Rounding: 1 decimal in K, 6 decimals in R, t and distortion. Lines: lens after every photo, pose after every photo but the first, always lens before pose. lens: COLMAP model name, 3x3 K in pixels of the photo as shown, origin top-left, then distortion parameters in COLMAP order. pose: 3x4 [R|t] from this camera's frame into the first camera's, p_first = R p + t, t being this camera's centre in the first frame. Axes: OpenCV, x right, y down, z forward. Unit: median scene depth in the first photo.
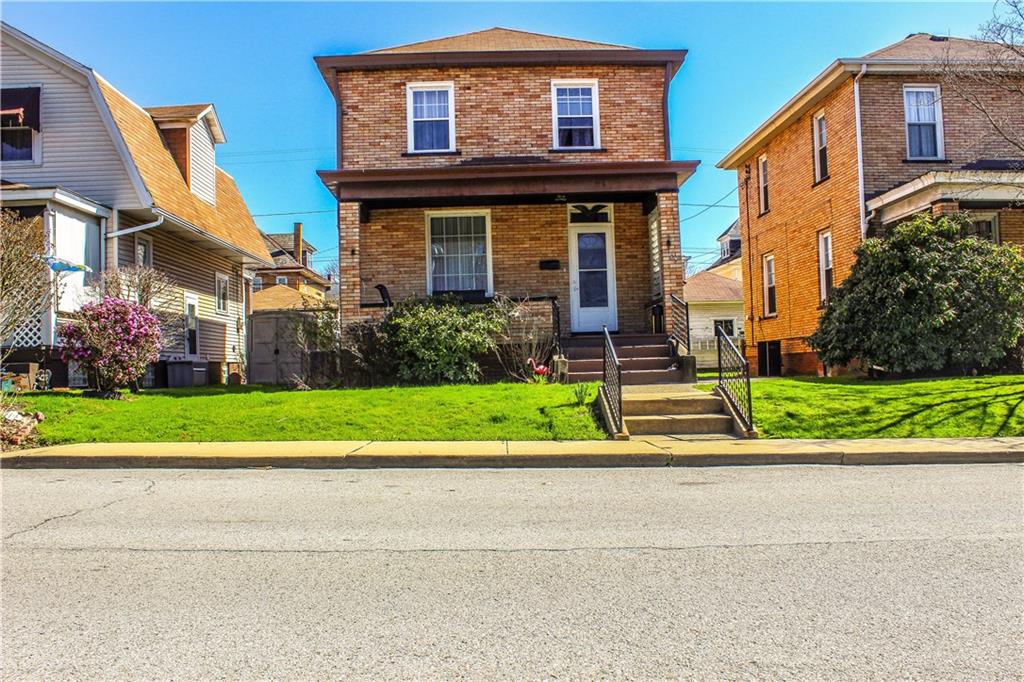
lens RADIAL K [[842.7, 0, 570.6], [0, 842.7, 388.6], [0, 0, 1]] dist [-0.125864, 0.076928]
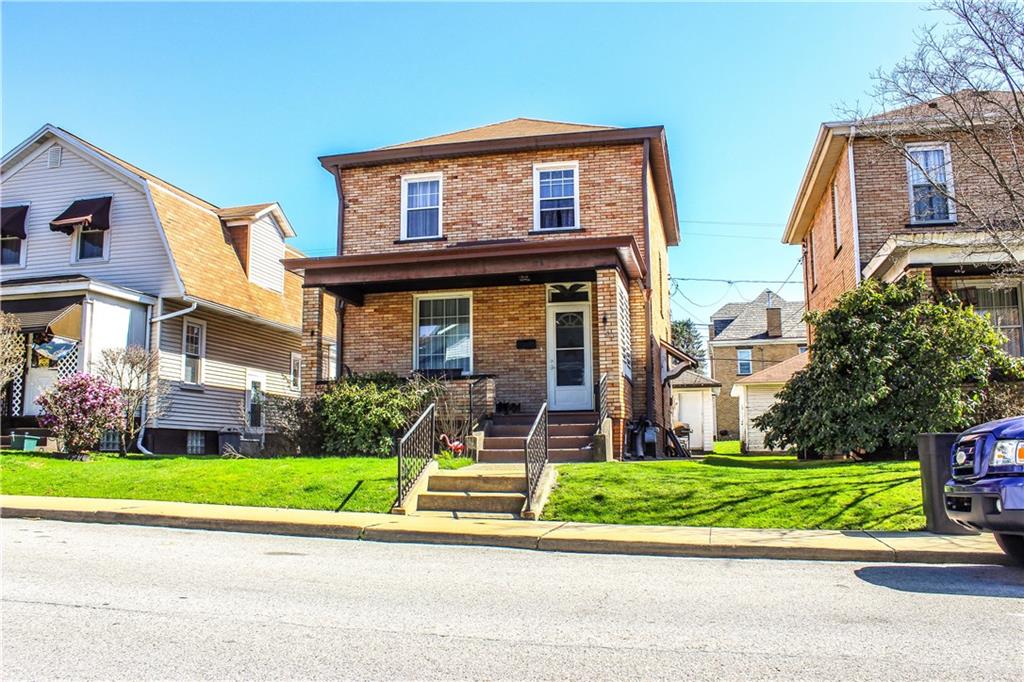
lens RADIAL K [[842.7, 0, 576.0], [0, 842.7, 387.1], [0, 0, 1]] dist [-0.125864, 0.076928]
pose [[0.967895, 0.003492, -0.251331, 0.295530], [-0.028563, 0.994954, -0.096175, 0.000228], [0.249727, 0.100267, 0.963111, 0.044551]]
